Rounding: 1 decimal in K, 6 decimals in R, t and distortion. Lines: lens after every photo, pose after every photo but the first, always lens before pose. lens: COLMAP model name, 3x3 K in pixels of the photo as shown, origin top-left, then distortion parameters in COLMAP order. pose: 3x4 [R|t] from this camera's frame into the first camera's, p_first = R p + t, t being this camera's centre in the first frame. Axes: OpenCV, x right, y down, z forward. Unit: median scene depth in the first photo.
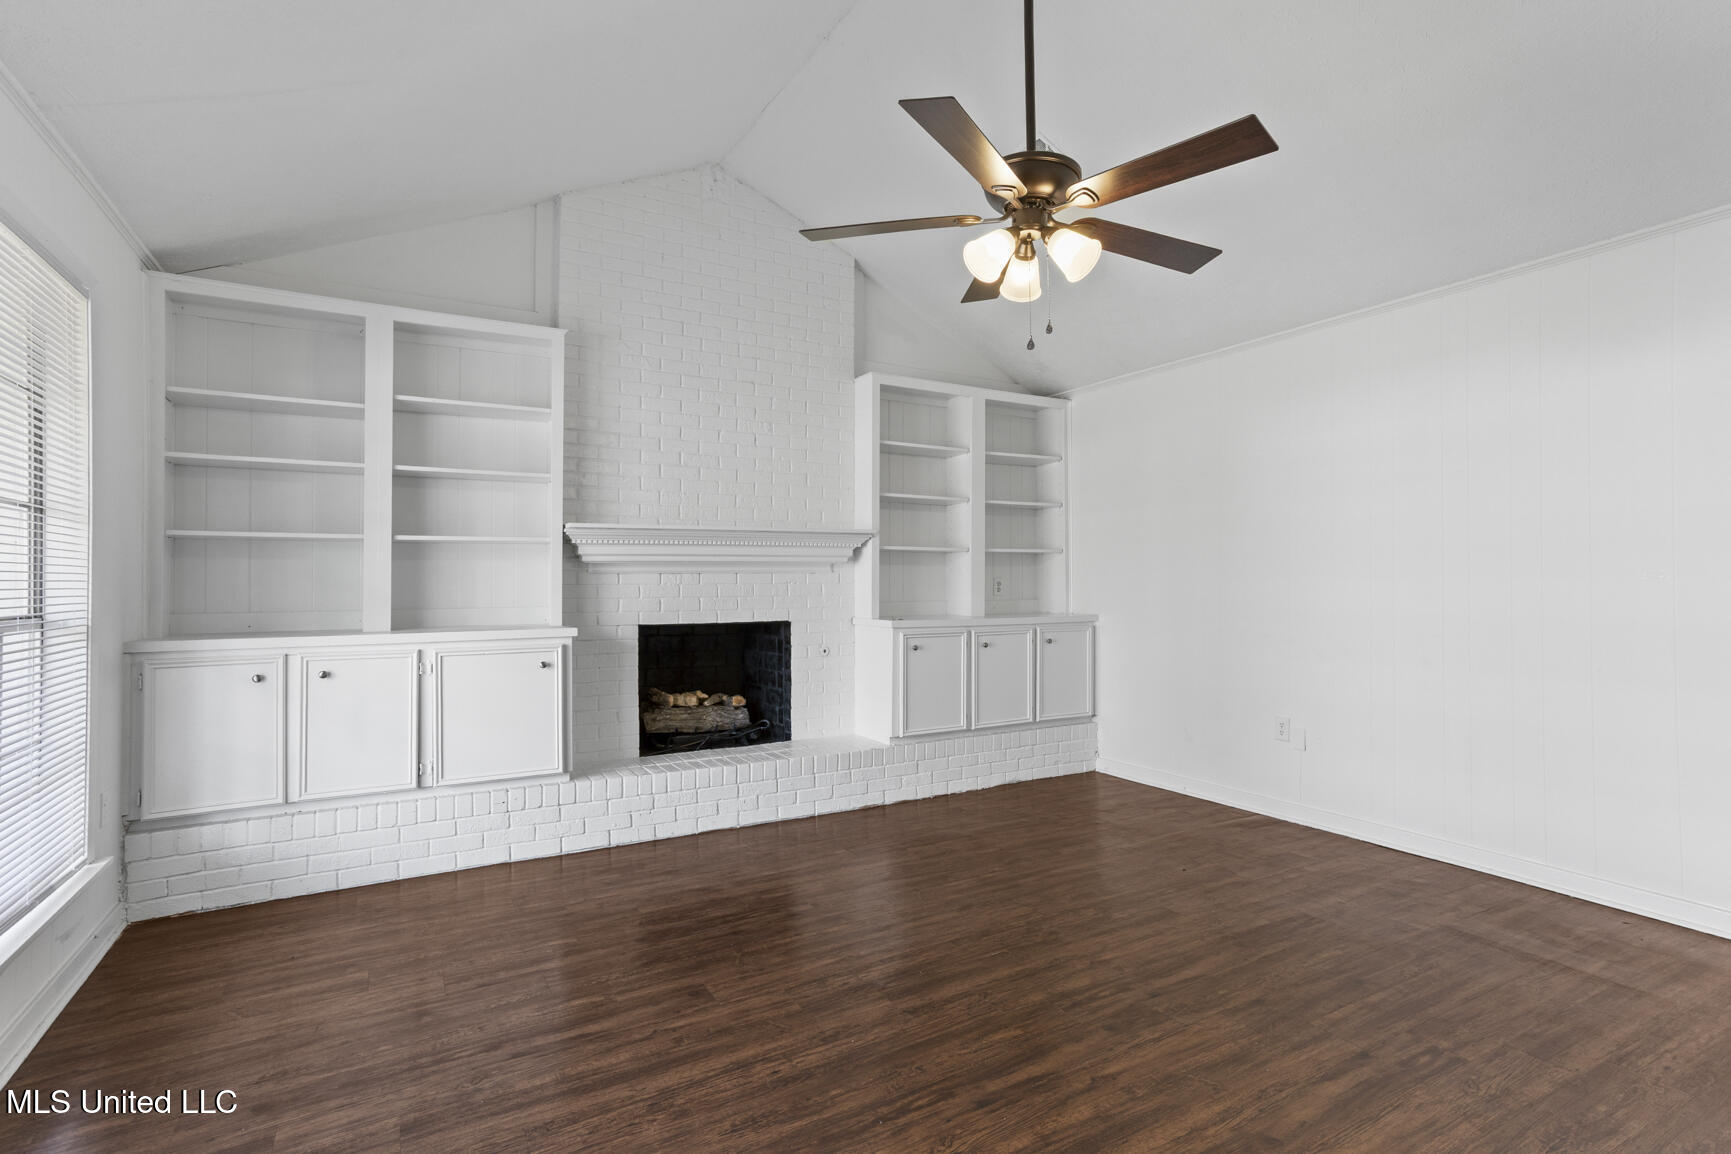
lens RADIAL K [[849.5, 0, 876.6], [0, 849.5, 580.3], [0, 0, 1]] dist [0.002081, 0.015304]
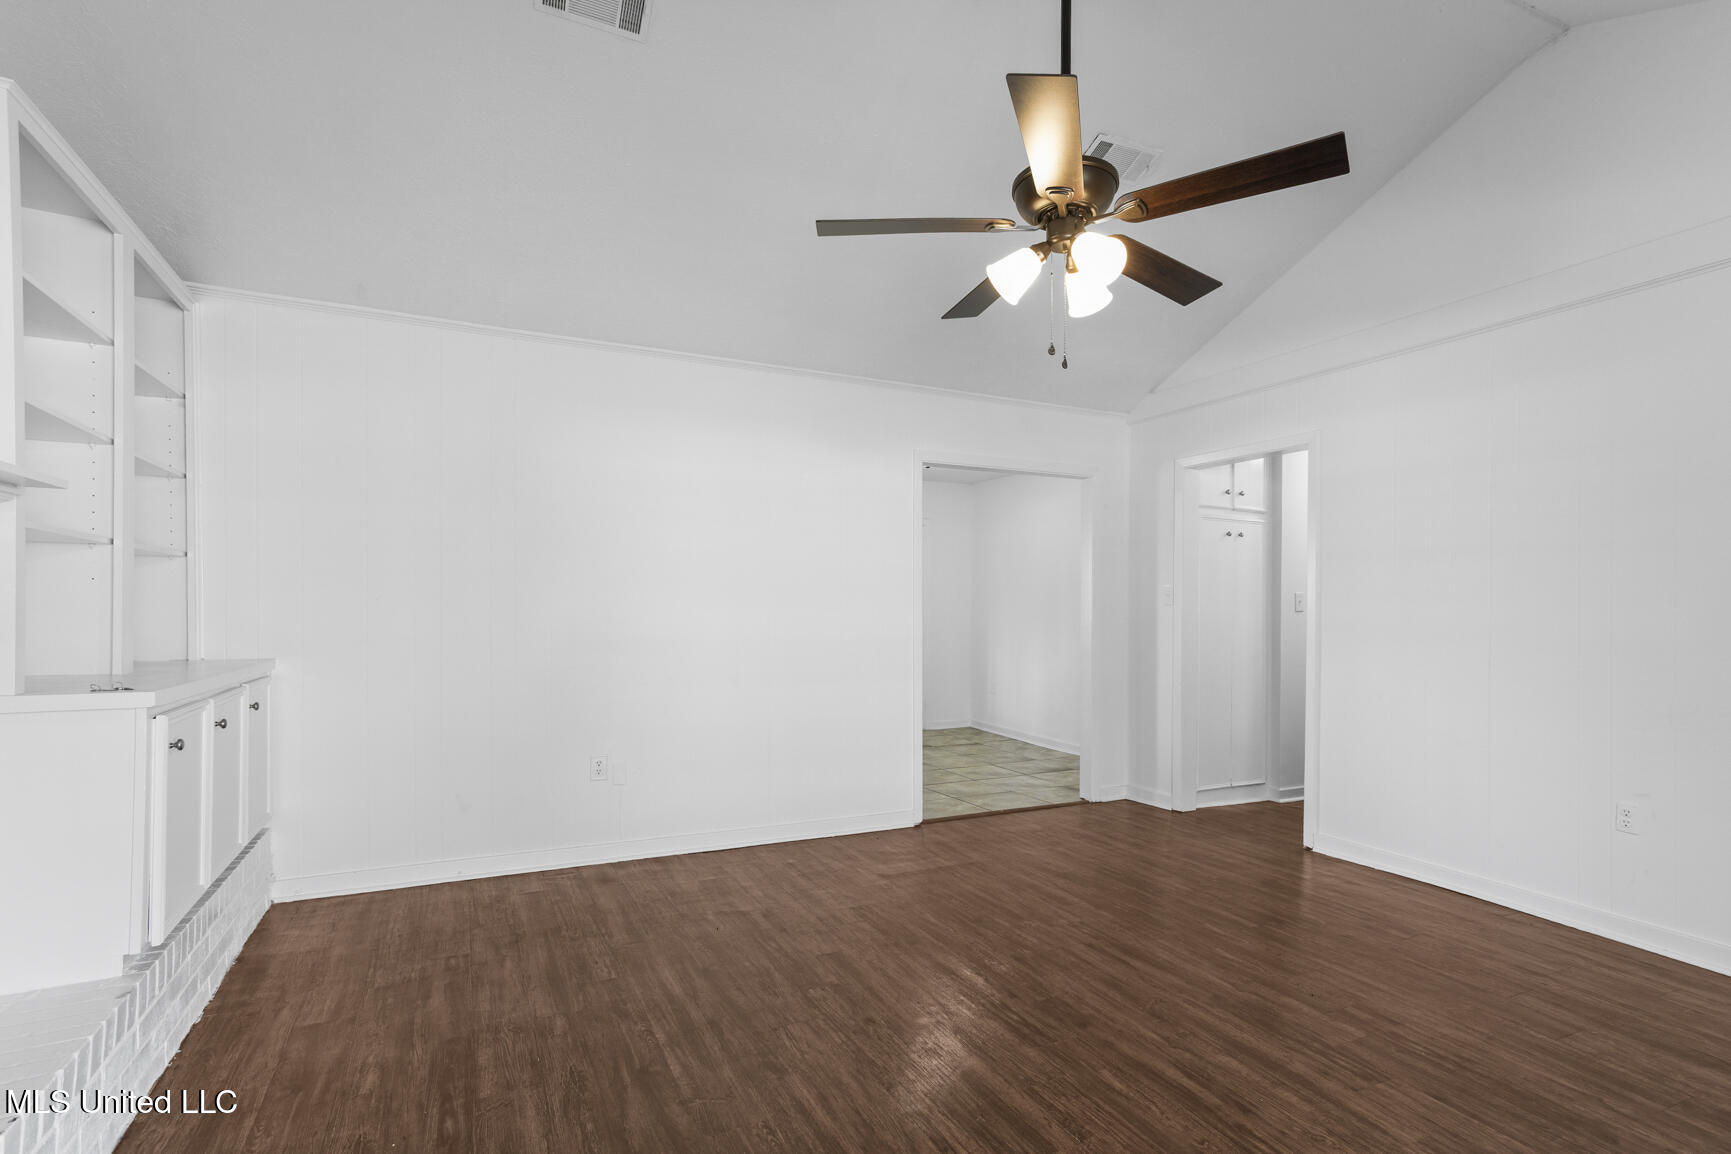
lens RADIAL K [[849.5, 0, 874.6], [0, 849.5, 591.3], [0, 0, 1]] dist [0.002081, 0.015304]
pose [[0.062160, 0.030422, 0.997602, -0.678430], [-0.014973, 0.999451, -0.029545, 0.004079], [-0.997954, -0.013101, 0.062582, 0.961692]]
